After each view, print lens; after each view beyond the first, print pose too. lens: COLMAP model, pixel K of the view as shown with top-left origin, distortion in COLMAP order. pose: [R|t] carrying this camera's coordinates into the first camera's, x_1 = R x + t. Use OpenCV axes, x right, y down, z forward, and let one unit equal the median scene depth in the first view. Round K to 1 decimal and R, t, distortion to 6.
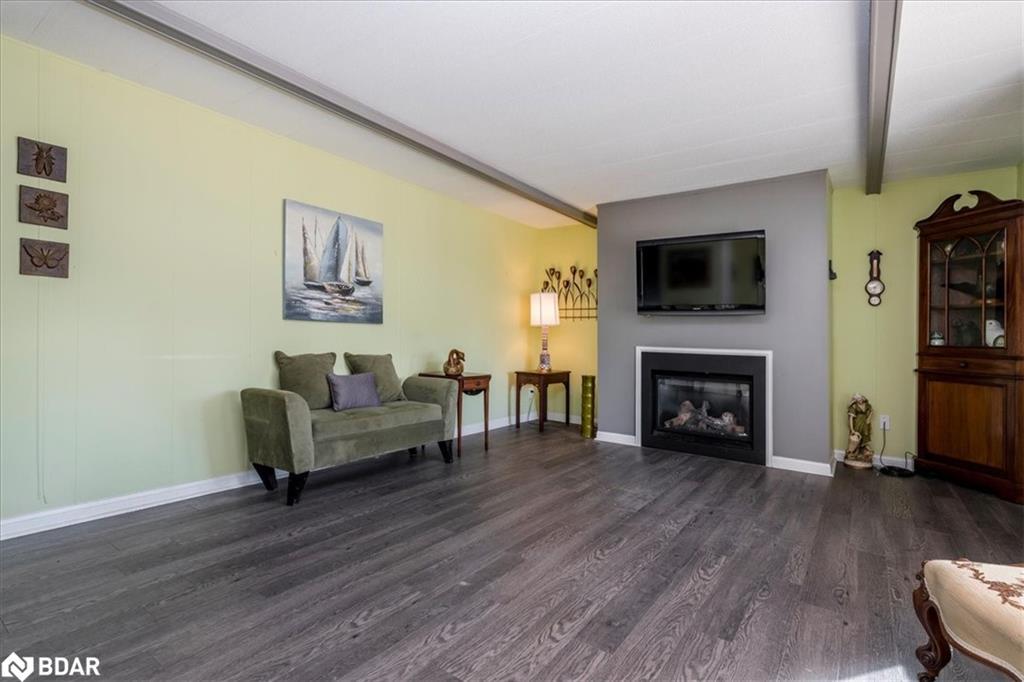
lens RADIAL K [[487.3, 0, 512.0], [0, 487.3, 341.0], [0, 0, 1]] dist [0.007650, -0.000250]
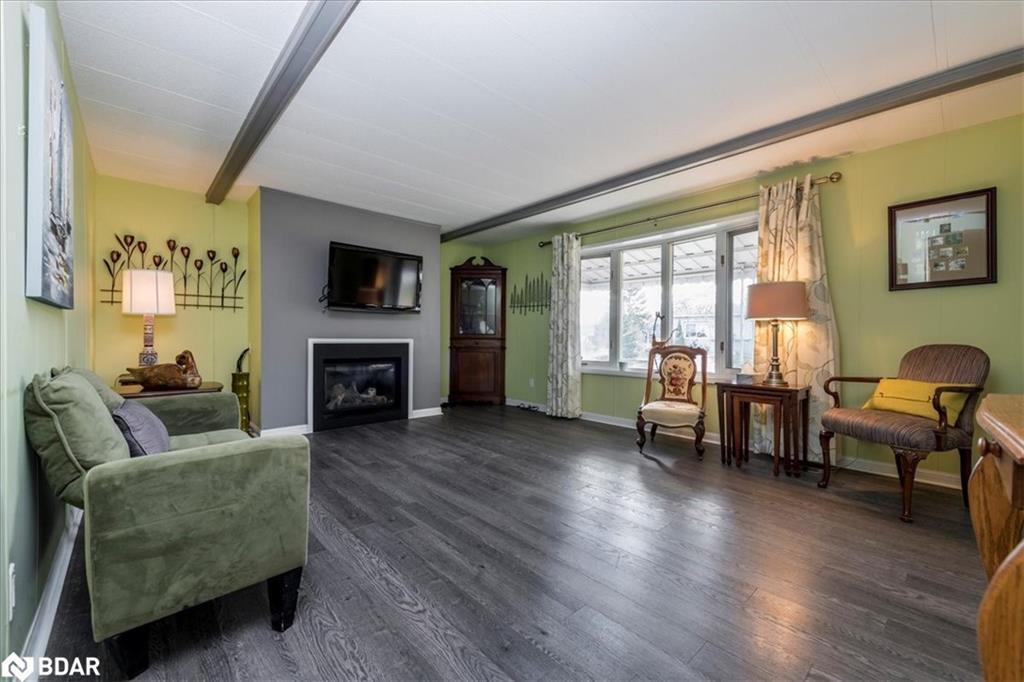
lens RADIAL K [[416.6, 0, 512.0], [0, 416.6, 341.0], [0, 0, 1]] dist [0.001145, 0.000013]
pose [[0.203859, -0.033804, 0.978416, -0.663077], [0.001803, 0.999415, 0.034154, -0.016861], [-0.978999, -0.005199, 0.203801, 0.483849]]
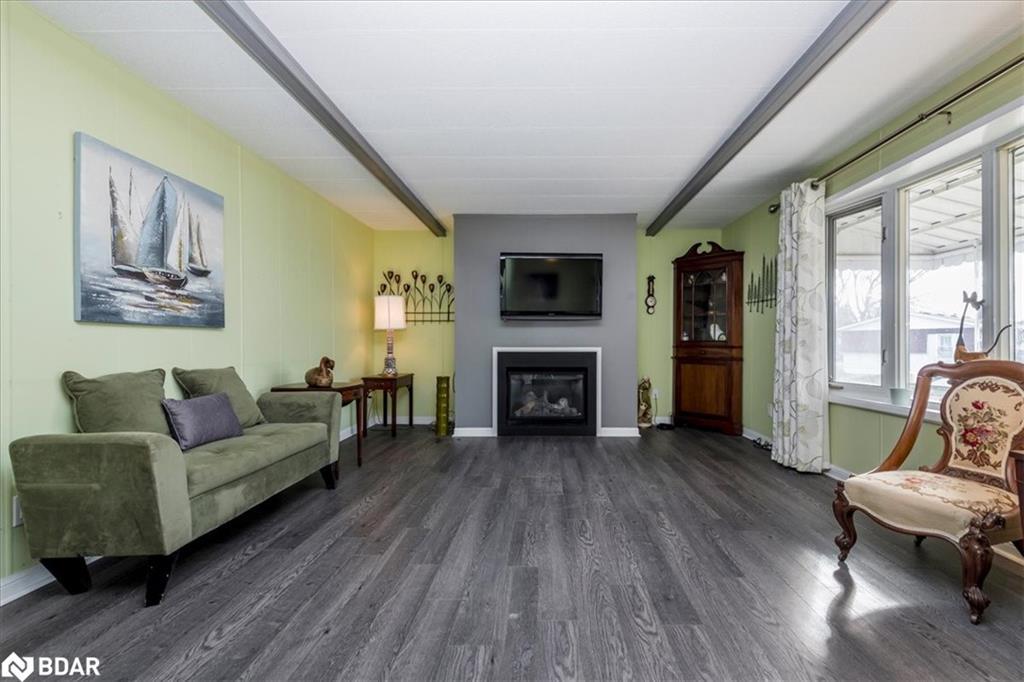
lens RADIAL K [[425.4, 0, 541.8], [0, 425.4, 345.9], [0, 0, 1]] dist [0.001732, -0.000399]
pose [[0.816004, -0.028408, 0.577347, -0.263849], [0.023295, 0.999596, 0.016260, -0.006253], [-0.577576, 0.000181, 0.816337, 0.175896]]
